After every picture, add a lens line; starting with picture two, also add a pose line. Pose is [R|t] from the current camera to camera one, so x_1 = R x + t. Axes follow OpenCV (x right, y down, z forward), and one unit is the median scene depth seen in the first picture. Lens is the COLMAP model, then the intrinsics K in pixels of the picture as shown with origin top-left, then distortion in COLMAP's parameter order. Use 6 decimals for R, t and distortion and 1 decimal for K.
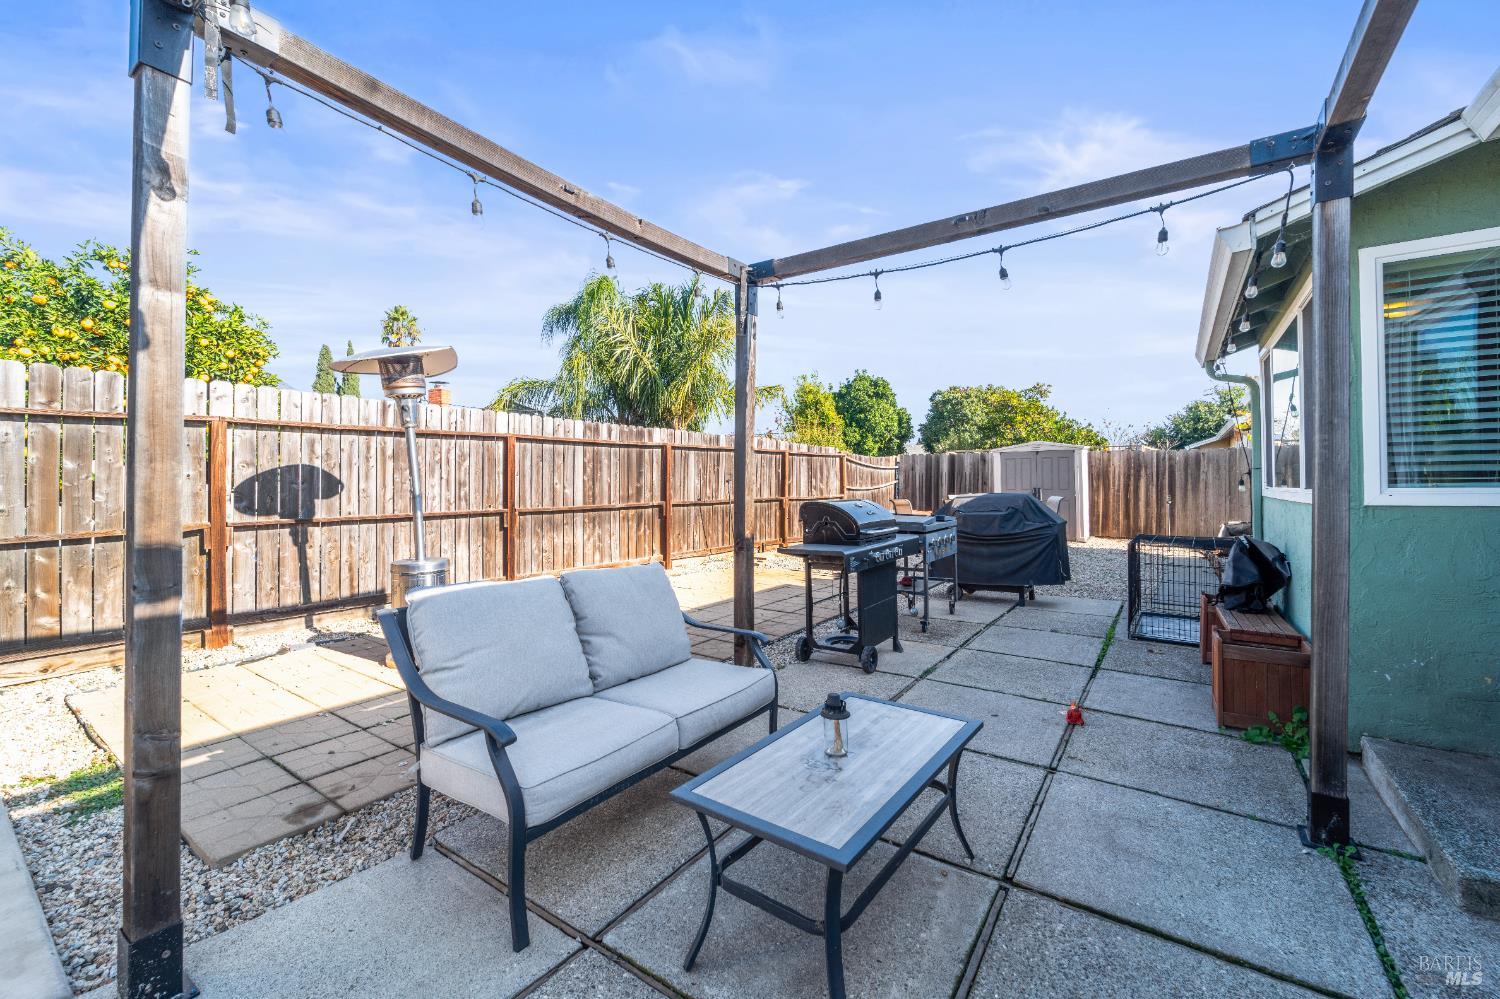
lens RADIAL K [[613.2, 0, 759.8], [0, 613.2, 477.2], [0, 0, 1]] dist [-0.001378, -0.000494]
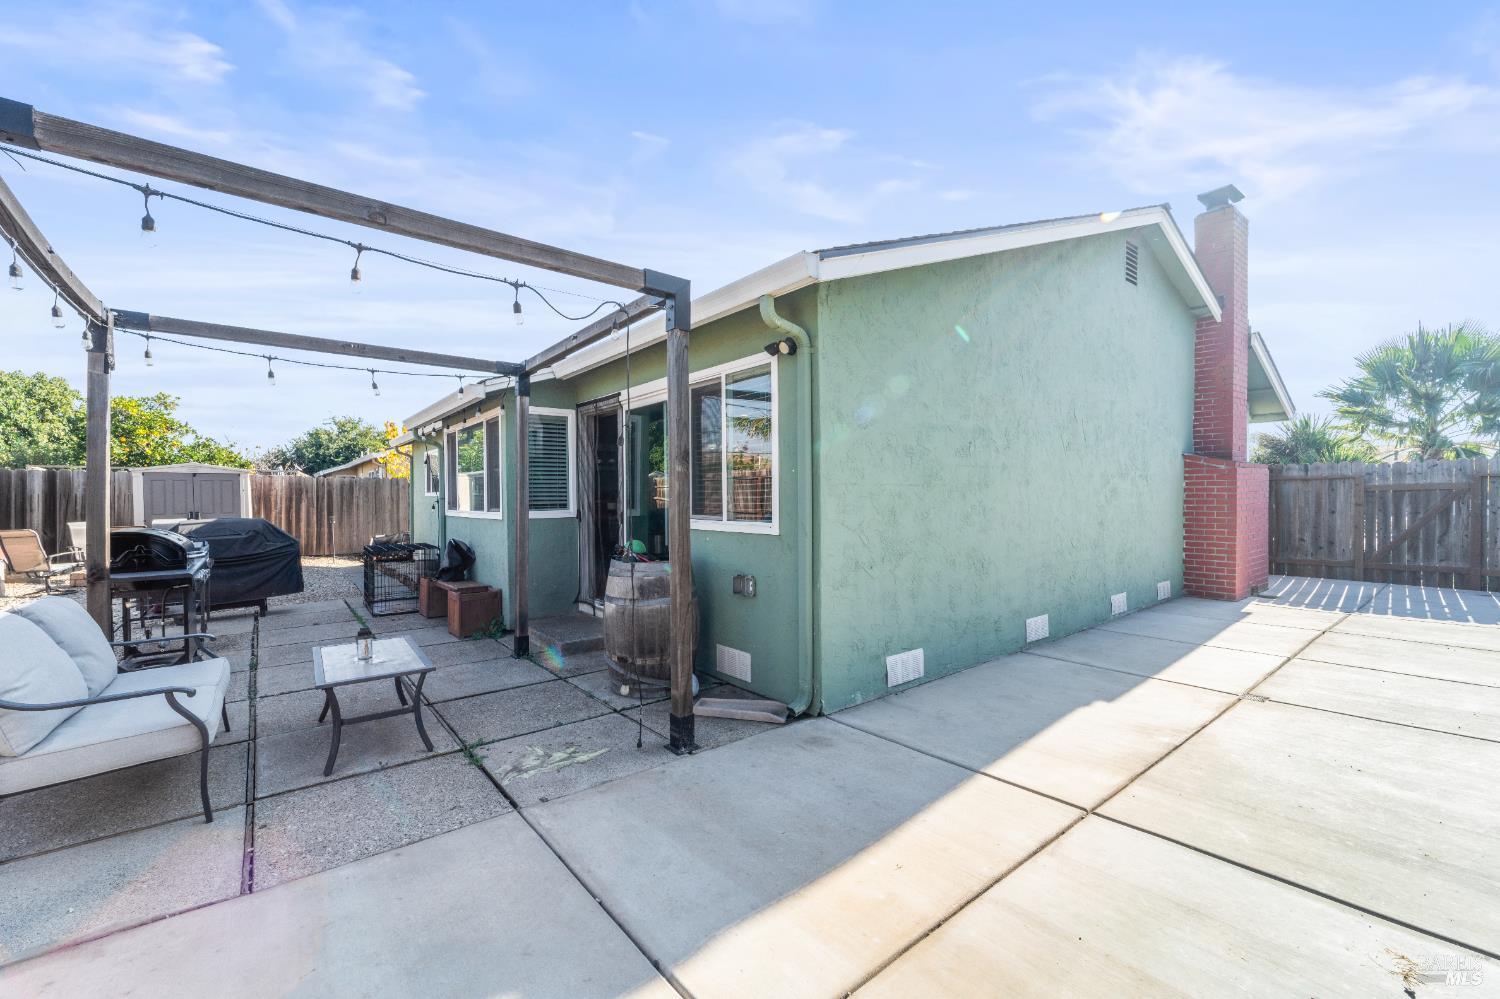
lens RADIAL K [[610.2, 0, 747.5], [0, 610.2, 504.1], [0, 0, 1]] dist [-0.000310, -0.000471]
pose [[0.294271, -0.006389, 0.955701, -0.192979], [-0.005779, 0.999947, 0.008465, -0.007050], [-0.955705, -0.008014, 0.294219, -0.098596]]
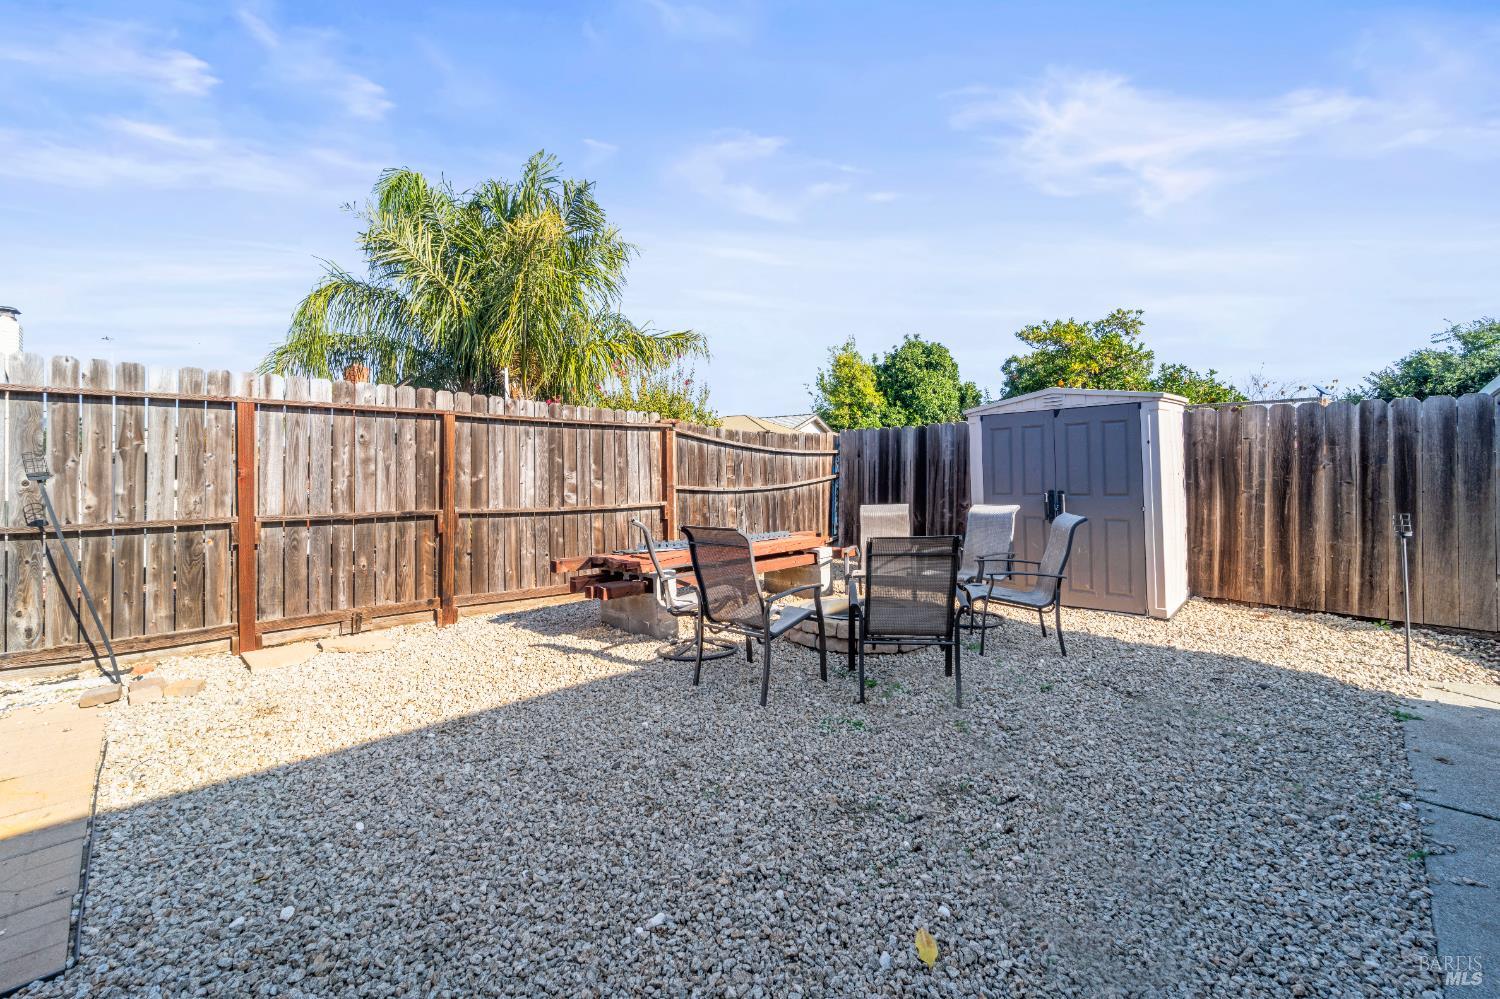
lens RADIAL K [[630.9, 0, 786.1], [0, 630.9, 475.2], [0, 0, 1]] dist [0.033776, -0.000377]
pose [[0.991355, 0.000202, -0.131205, 0.296648], [0.000175, 0.999996, 0.002862, 0.004617], [0.131206, -0.002860, 0.991351, 0.478789]]
